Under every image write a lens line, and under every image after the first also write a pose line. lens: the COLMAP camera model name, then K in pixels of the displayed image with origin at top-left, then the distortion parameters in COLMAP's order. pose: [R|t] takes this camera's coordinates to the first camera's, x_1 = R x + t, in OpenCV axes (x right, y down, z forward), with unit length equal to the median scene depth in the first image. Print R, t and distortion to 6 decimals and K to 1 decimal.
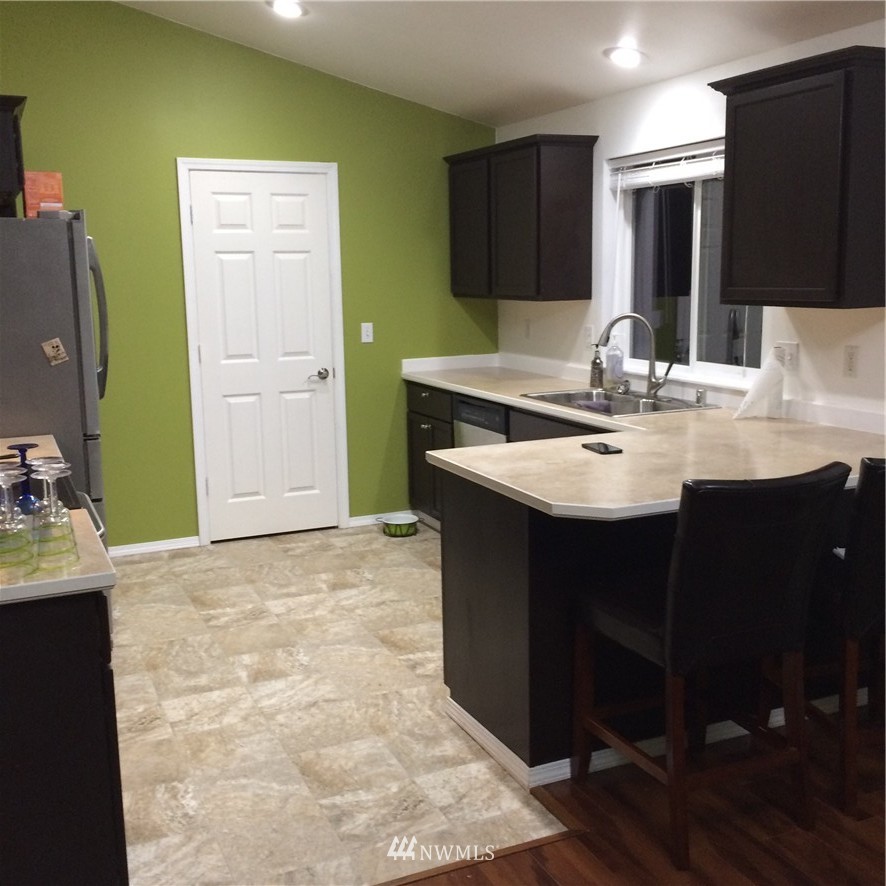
lens RADIAL K [[1007.3, 0, 439.4], [0, 1007.3, 430.8], [0, 0, 1]] dist [0.090853, -0.133735]
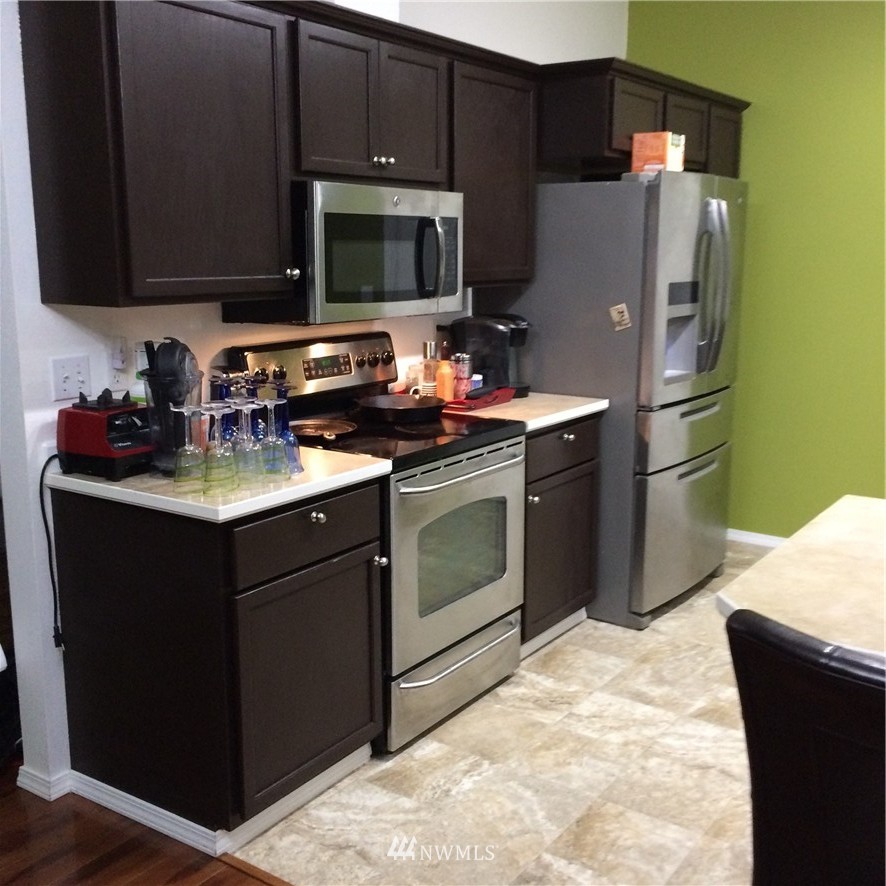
lens RADIAL K [[1007.3, 0, 439.4], [0, 1007.3, 430.8], [0, 0, 1]] dist [0.090853, -0.133735]
pose [[0.515530, 0.175260, -0.838757, 0.434826], [-0.147803, 0.982375, 0.114424, -0.064181], [0.844028, 0.064981, 0.532348, 0.385900]]
